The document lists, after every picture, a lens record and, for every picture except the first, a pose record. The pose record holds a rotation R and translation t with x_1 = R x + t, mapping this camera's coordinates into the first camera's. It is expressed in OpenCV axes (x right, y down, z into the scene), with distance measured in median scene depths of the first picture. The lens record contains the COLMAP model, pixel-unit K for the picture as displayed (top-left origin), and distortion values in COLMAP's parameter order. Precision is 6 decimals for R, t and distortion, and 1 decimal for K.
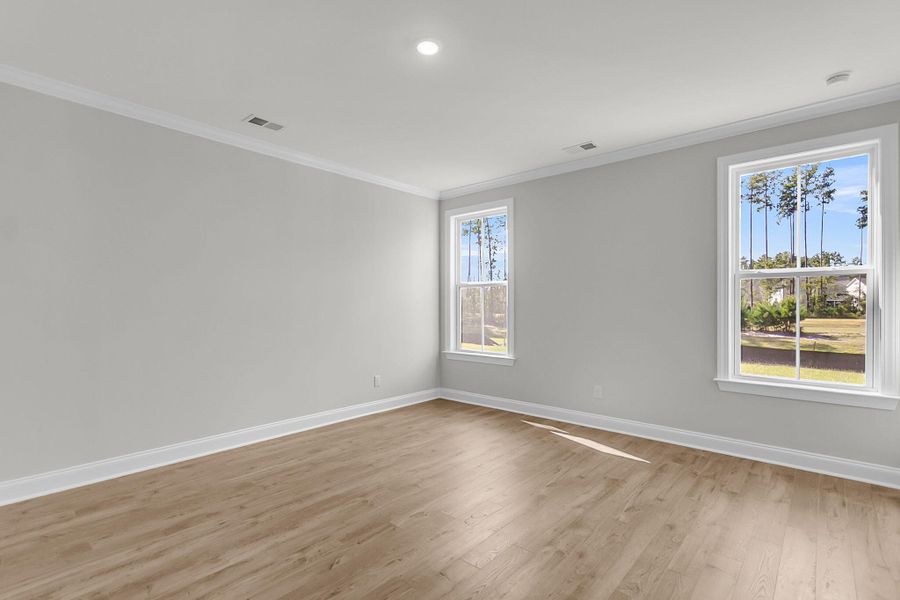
lens RADIAL K [[425.5, 0, 450.2], [0, 425.5, 305.8], [0, 0, 1]] dist [0.002533, -0.000295]
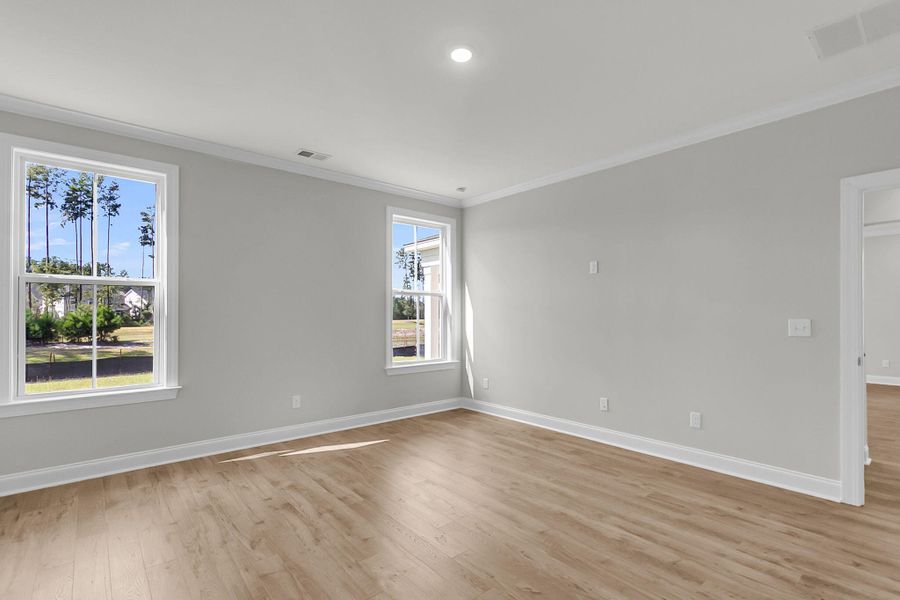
lens RADIAL K [[432.5, 0, 454.1], [0, 432.5, 309.1], [0, 0, 1]] dist [-0.002366, 0.001605]
pose [[0.133370, 0.009284, 0.991023, -0.509677], [0.004287, 0.999941, -0.009945, -0.000432], [-0.991057, 0.005575, 0.133322, 0.427381]]
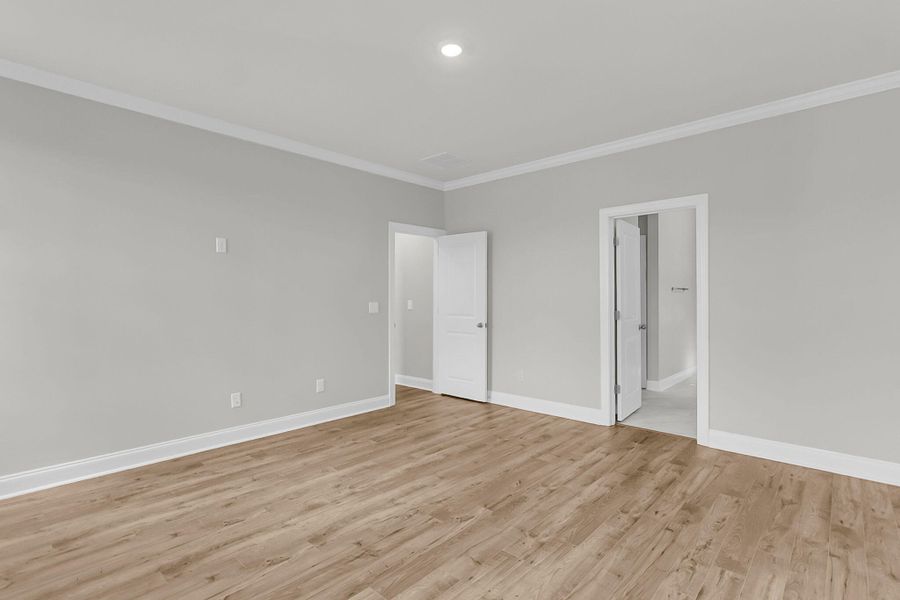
lens RADIAL K [[432.5, 0, 454.8], [0, 432.5, 299.9], [0, 0, 1]] dist [-0.002366, 0.001605]
pose [[-0.999996, 0.001354, 0.002634, -0.027343], [0.001375, 0.999965, 0.008206, -0.003134], [-0.002623, 0.008210, -0.999963, 0.994663]]
